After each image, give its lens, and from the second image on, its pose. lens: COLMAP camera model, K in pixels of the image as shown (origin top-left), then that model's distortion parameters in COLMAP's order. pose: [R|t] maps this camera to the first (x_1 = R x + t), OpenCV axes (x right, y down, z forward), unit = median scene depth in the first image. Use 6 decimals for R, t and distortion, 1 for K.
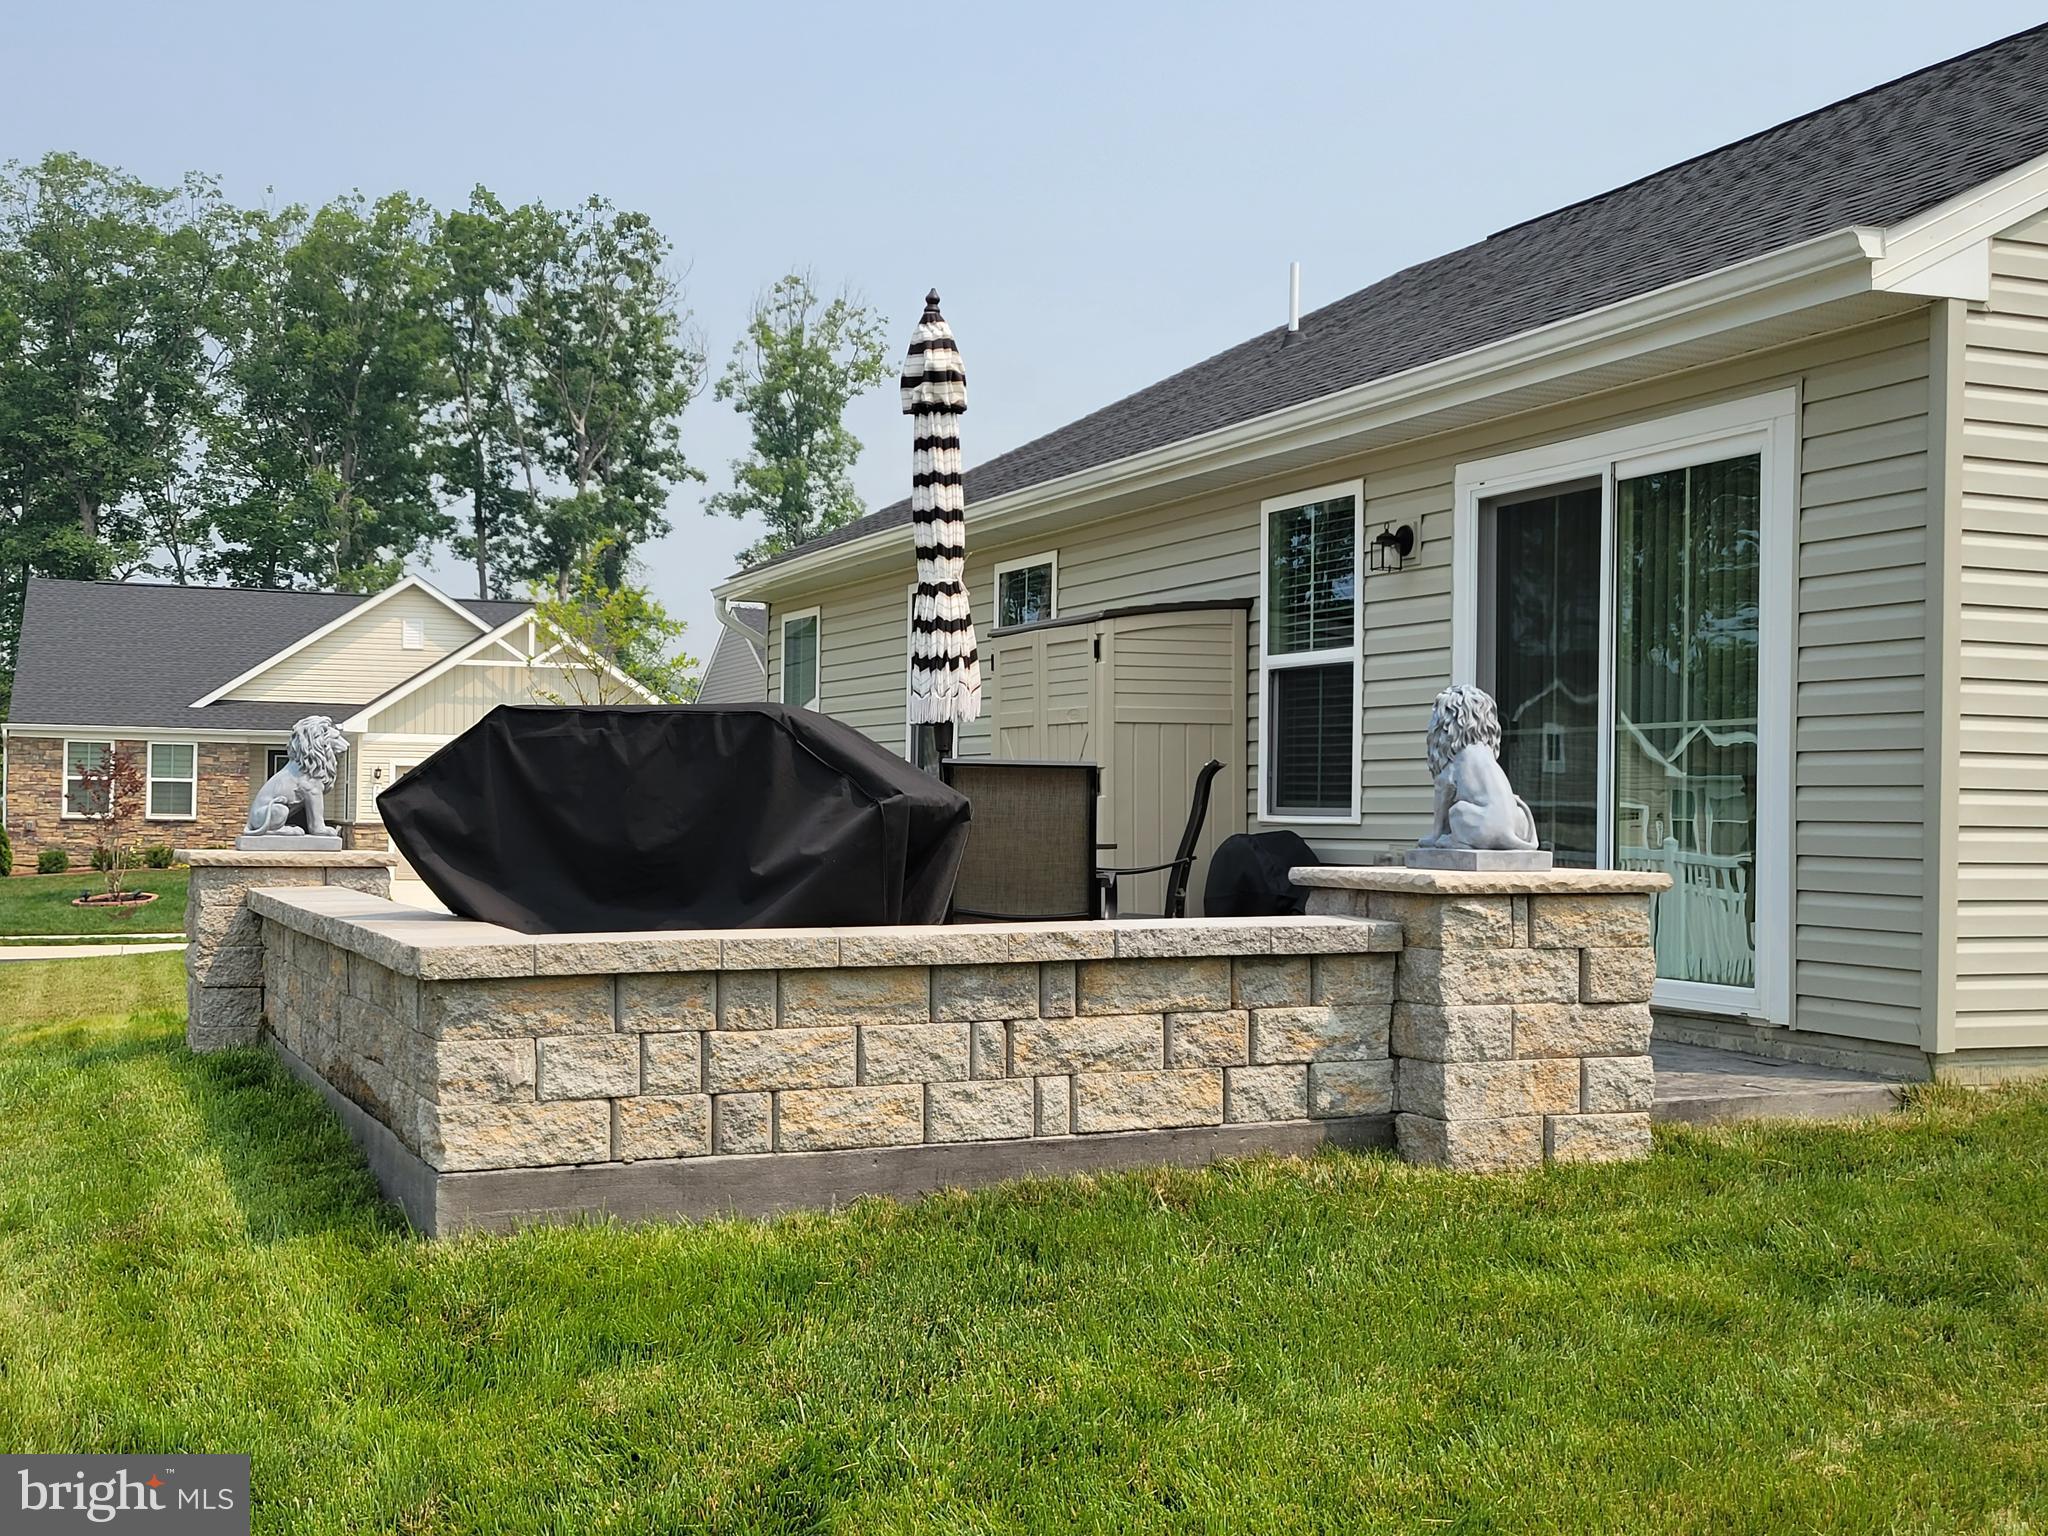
lens RADIAL K [[2394.5, 0, 1014.5], [0, 2394.5, 782.3], [0, 0, 1]] dist [0.049786, -0.003071]
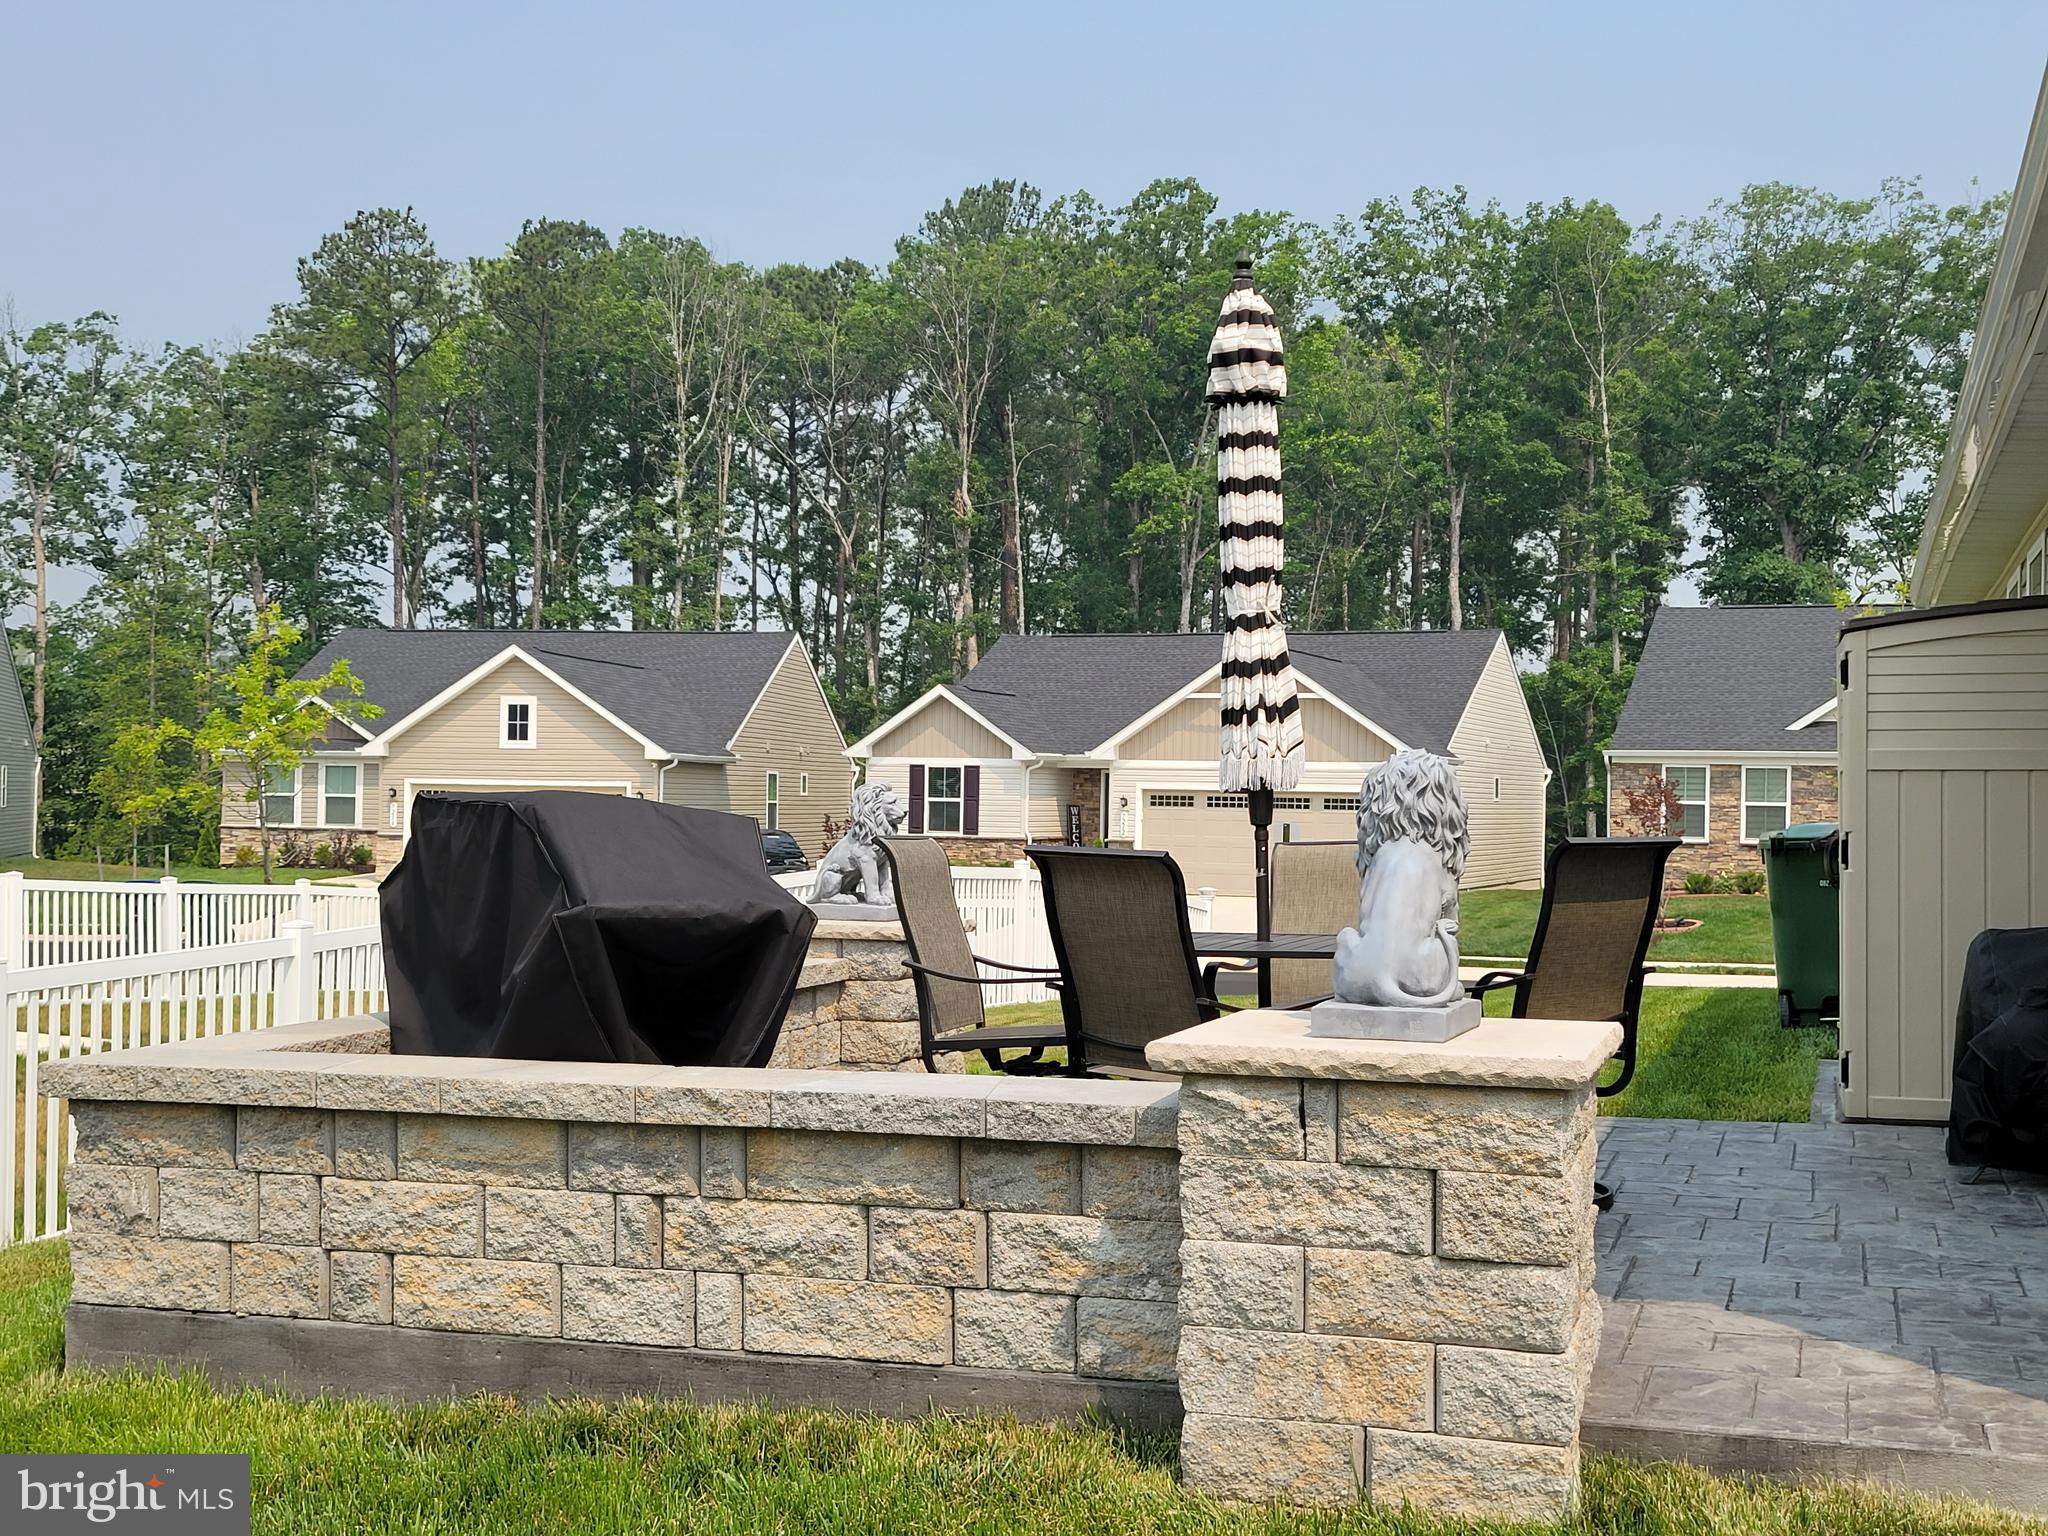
lens RADIAL K [[2397.8, 0, 1056.2], [0, 2397.8, 794.0], [0, 0, 1]] dist [0.042090, 0.020461]
pose [[0.751603, -0.004322, -0.659601, 0.597092], [0.003934, 0.999990, -0.002069, -0.029675], [0.659604, -0.001040, 0.751613, 0.474553]]
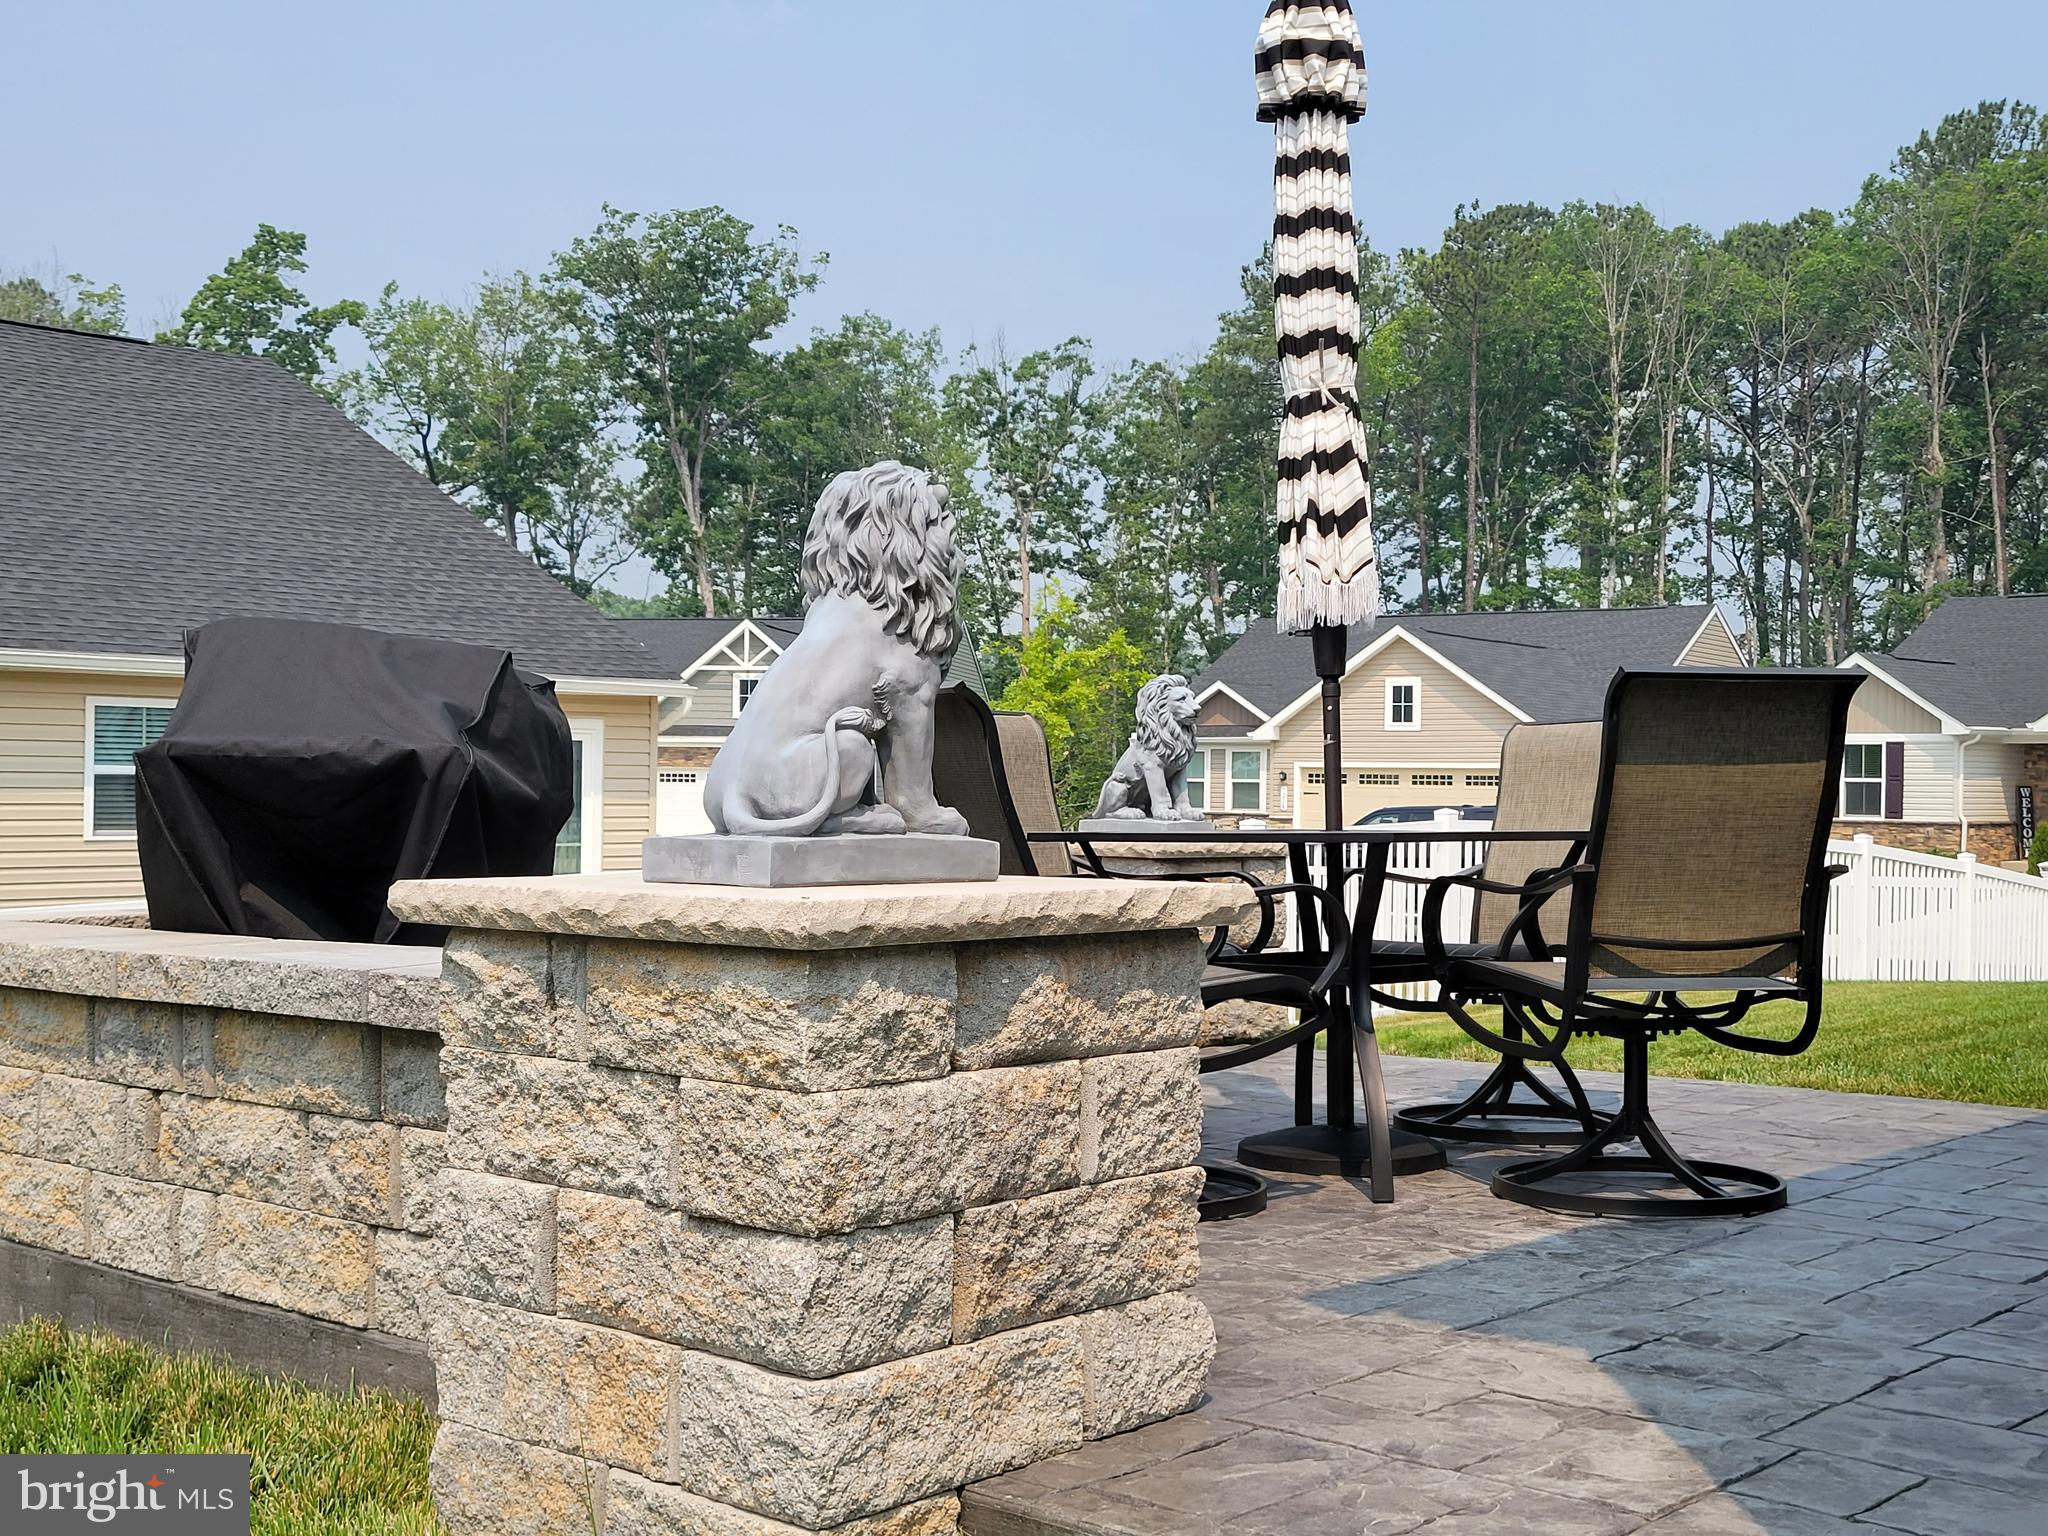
lens RADIAL K [[2394.5, 0, 1014.5], [0, 2394.5, 782.3], [0, 0, 1]] dist [0.049786, -0.003071]
pose [[0.407160, -0.010688, -0.913294, 0.650313], [0.006607, 0.999940, -0.008756, 0.024024], [0.913333, -0.002469, 0.407206, 0.914845]]
